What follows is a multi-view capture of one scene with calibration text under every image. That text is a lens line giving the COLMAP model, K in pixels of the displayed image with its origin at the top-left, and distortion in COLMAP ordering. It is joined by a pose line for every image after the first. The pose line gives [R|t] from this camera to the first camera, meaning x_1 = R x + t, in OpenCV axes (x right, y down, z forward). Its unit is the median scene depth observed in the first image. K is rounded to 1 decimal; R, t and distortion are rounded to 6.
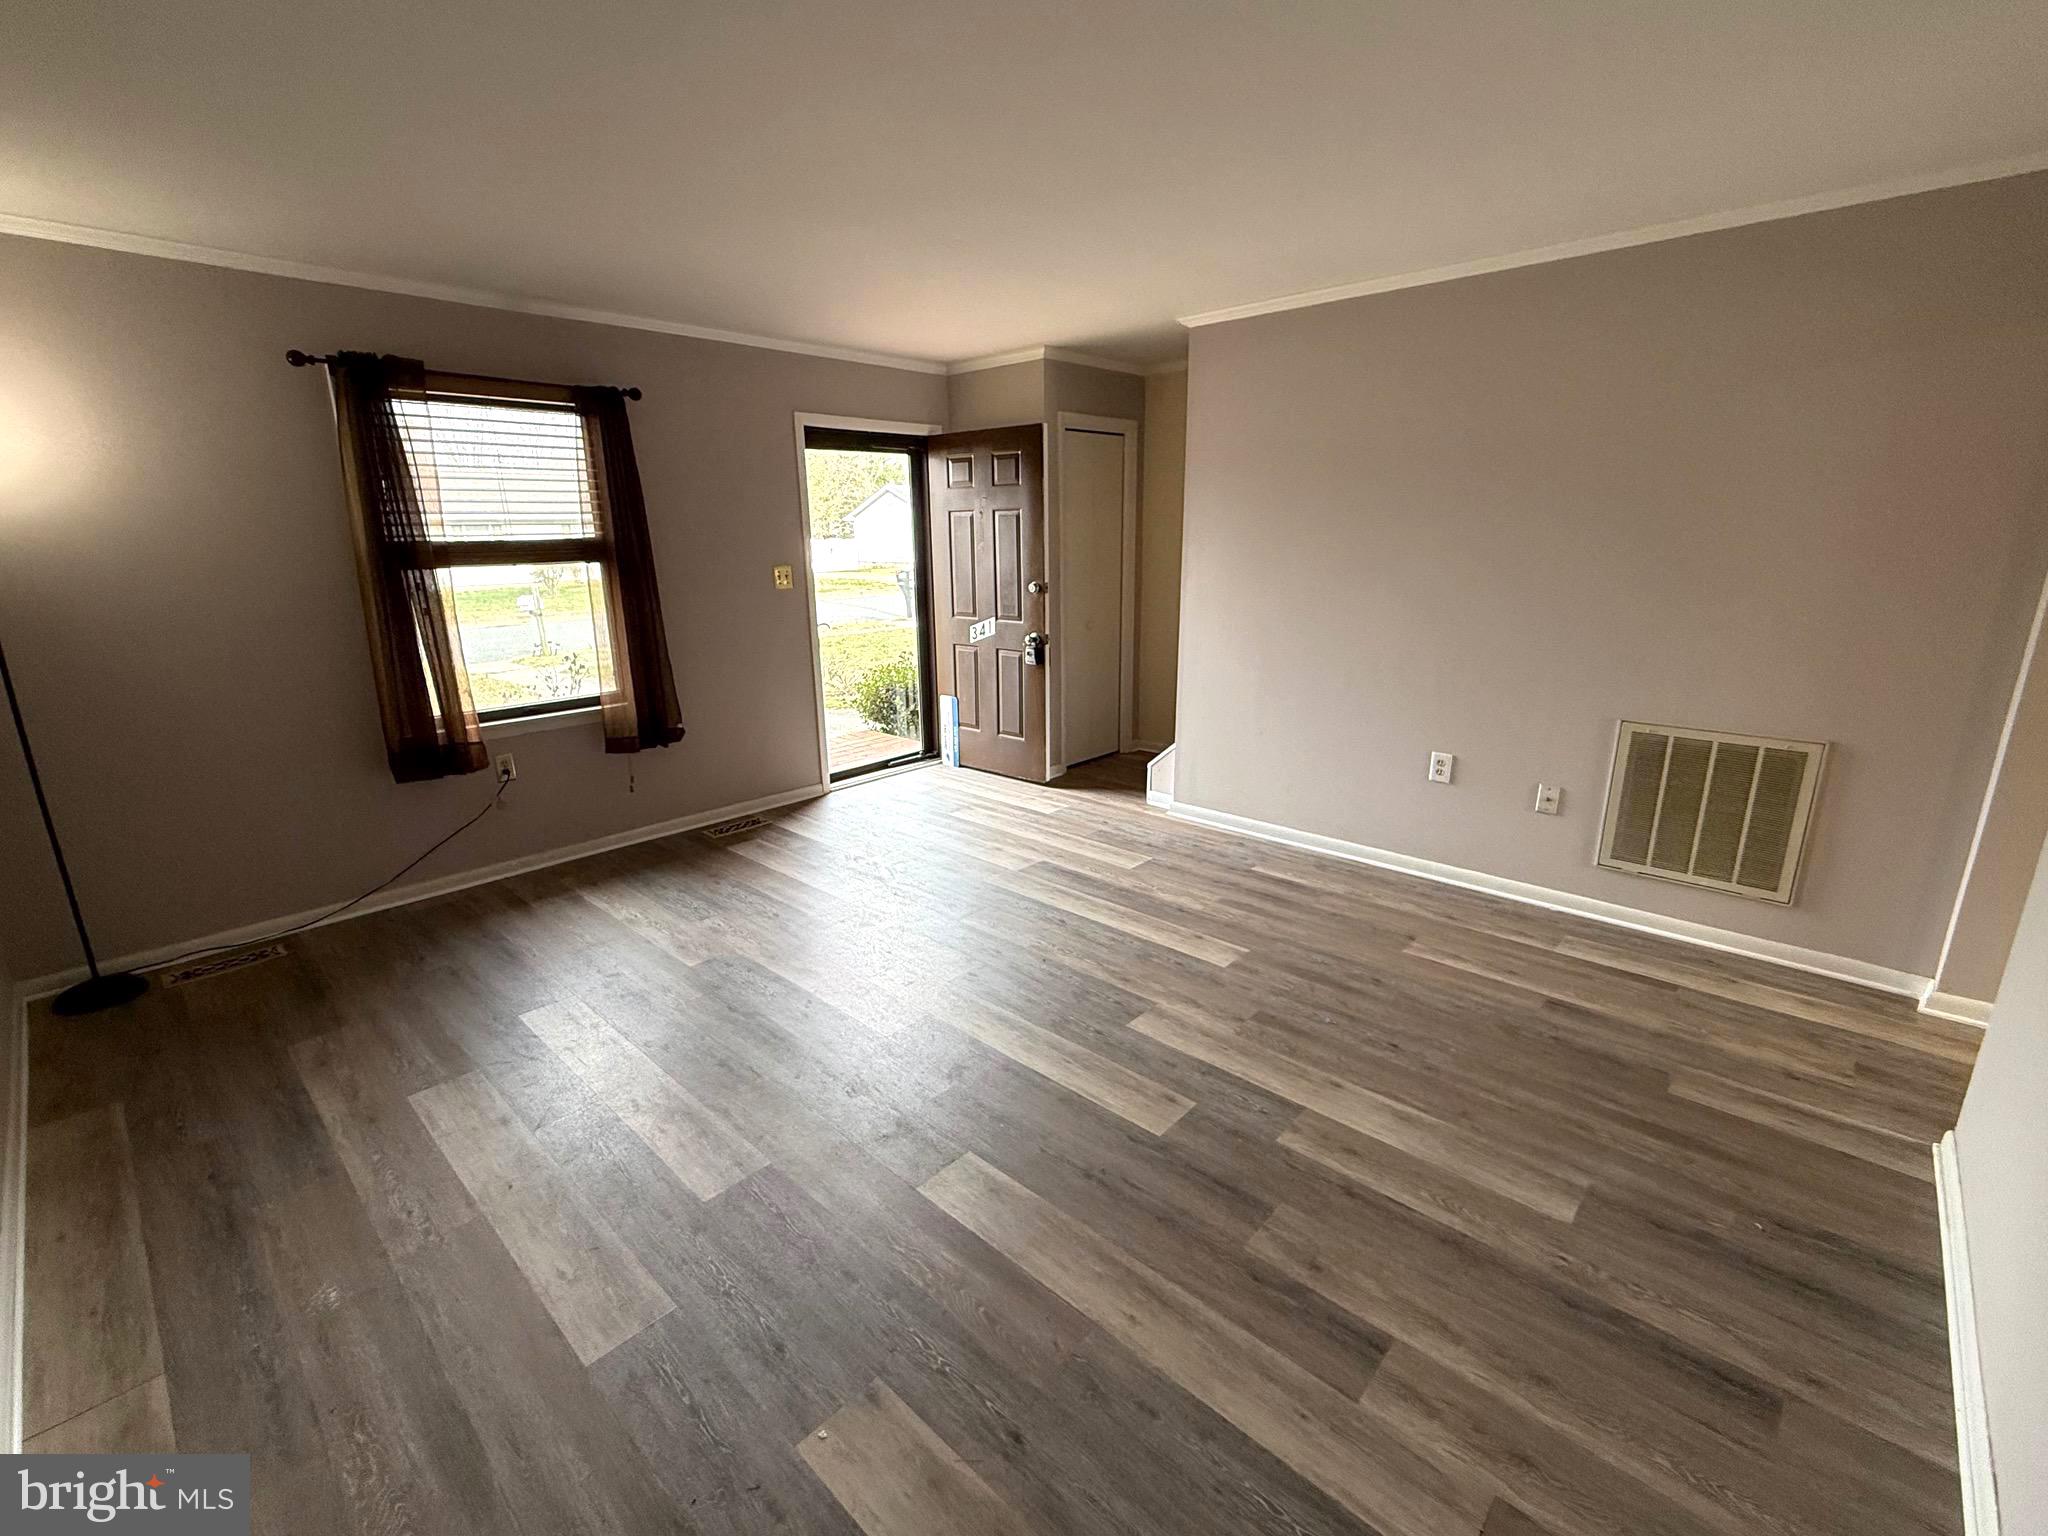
lens RADIAL K [[886.9, 0, 1028.6], [0, 886.9, 764.4], [0, 0, 1]] dist [-0.002220, -0.000237]
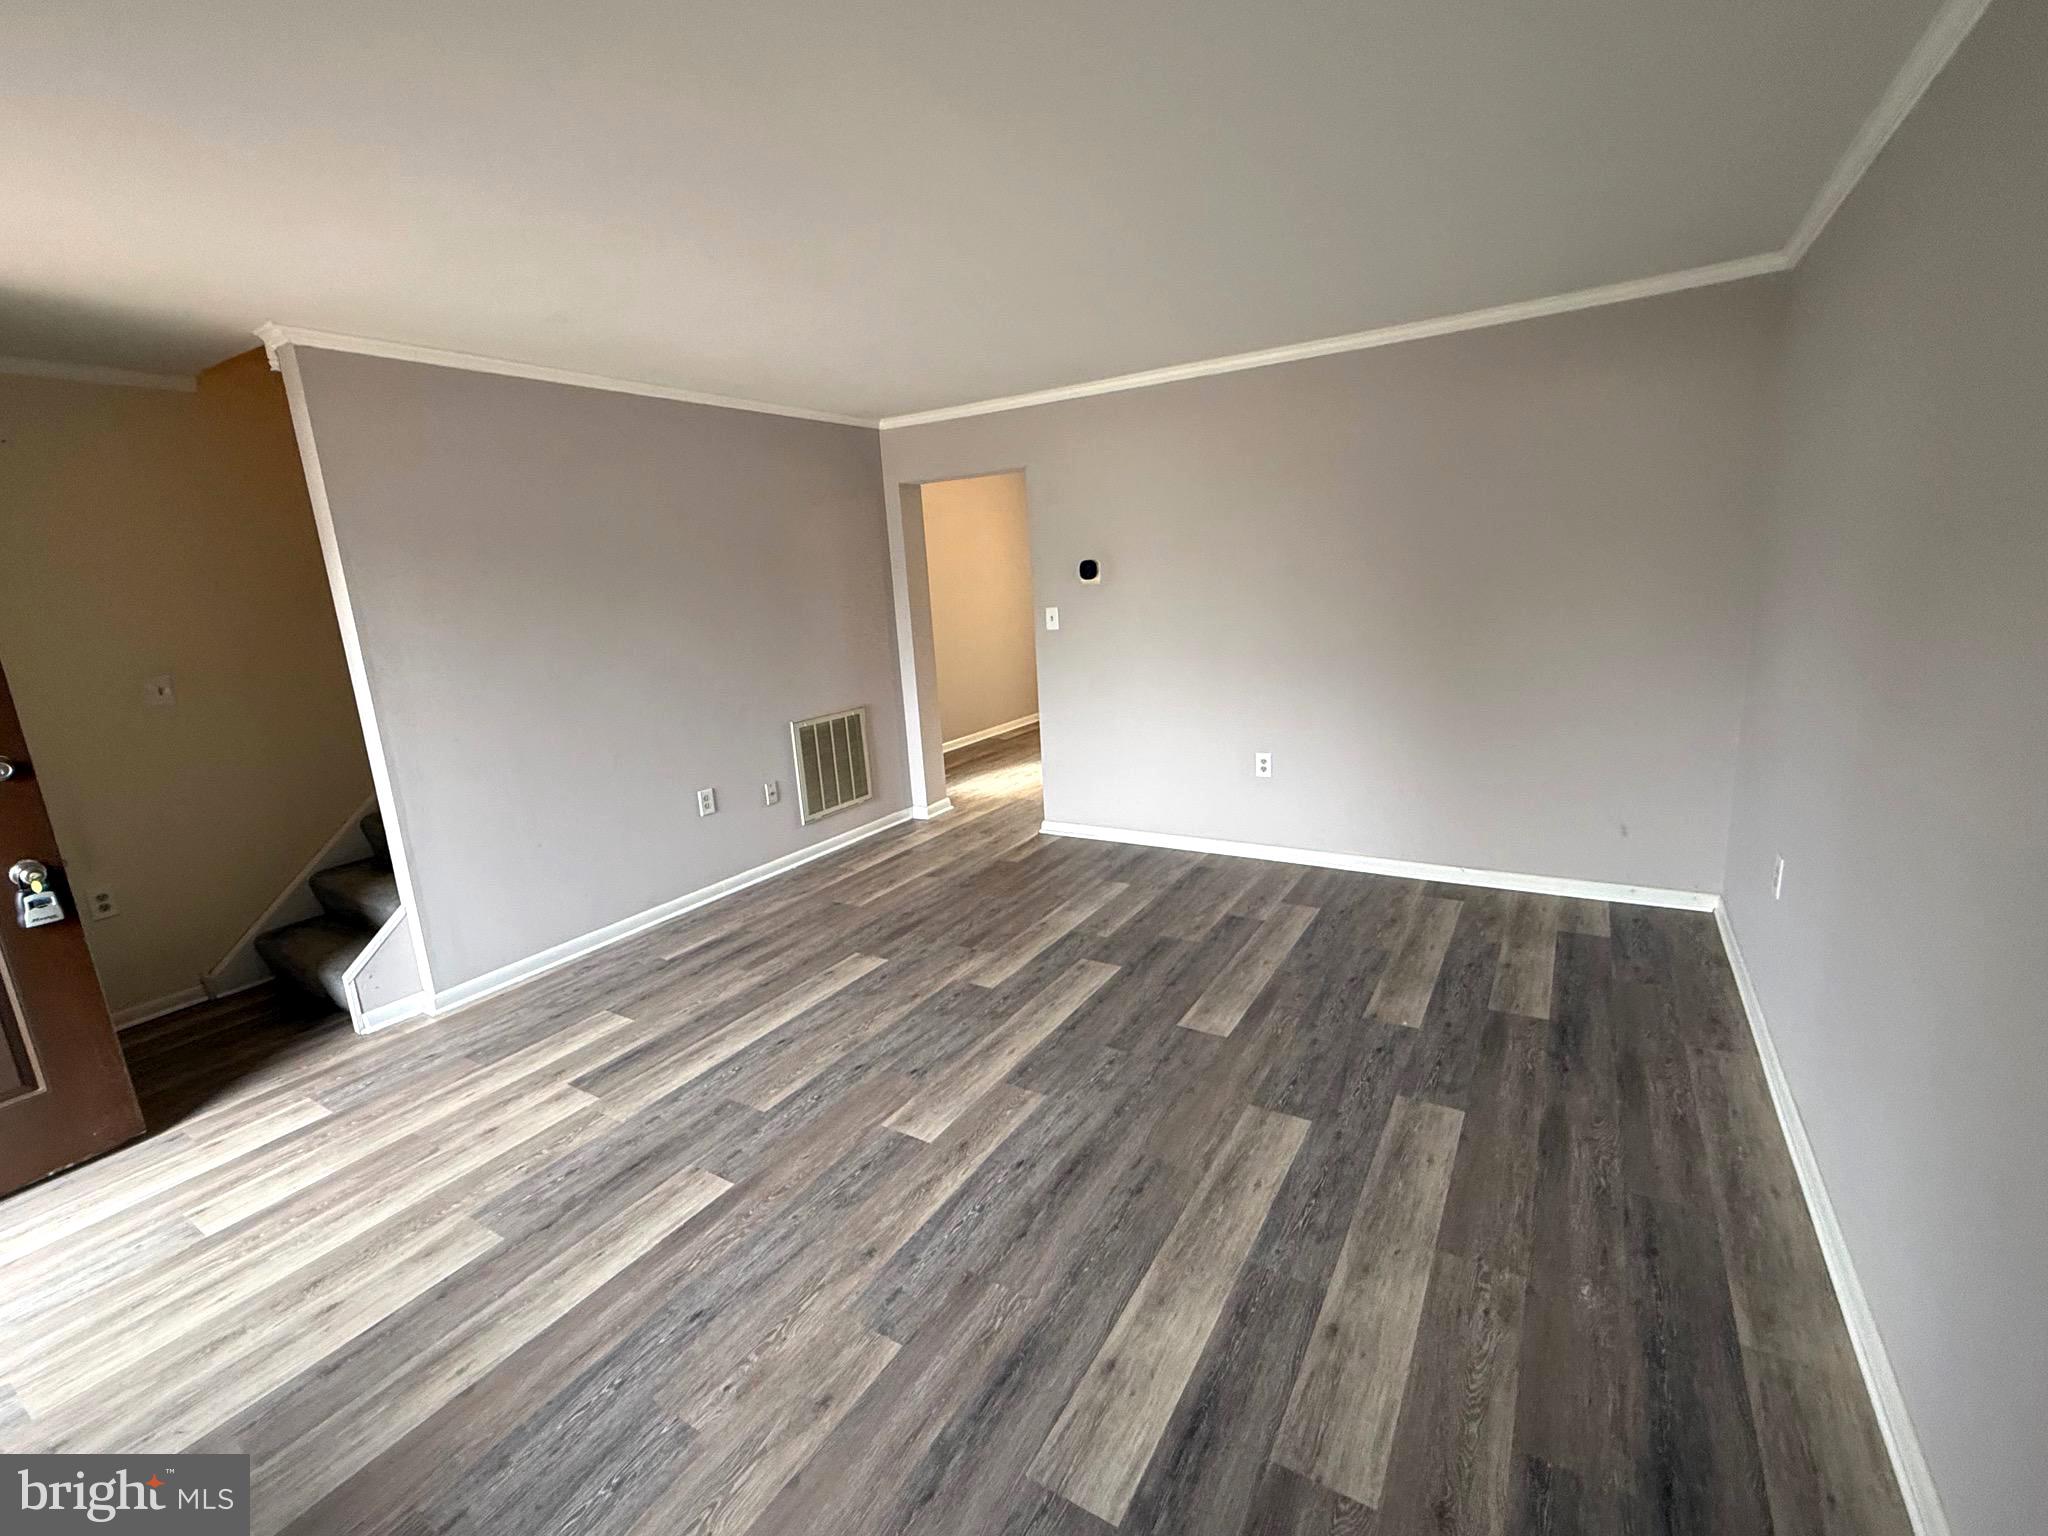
lens RADIAL K [[886.9, 0, 1028.6], [0, 886.9, 764.4], [0, 0, 1]] dist [-0.002220, -0.000237]
pose [[-0.190097, -0.187839, 0.963628, -0.840918], [0.312483, 0.918905, 0.240765, -0.218836], [-0.930708, 0.346886, -0.115984, 0.825900]]
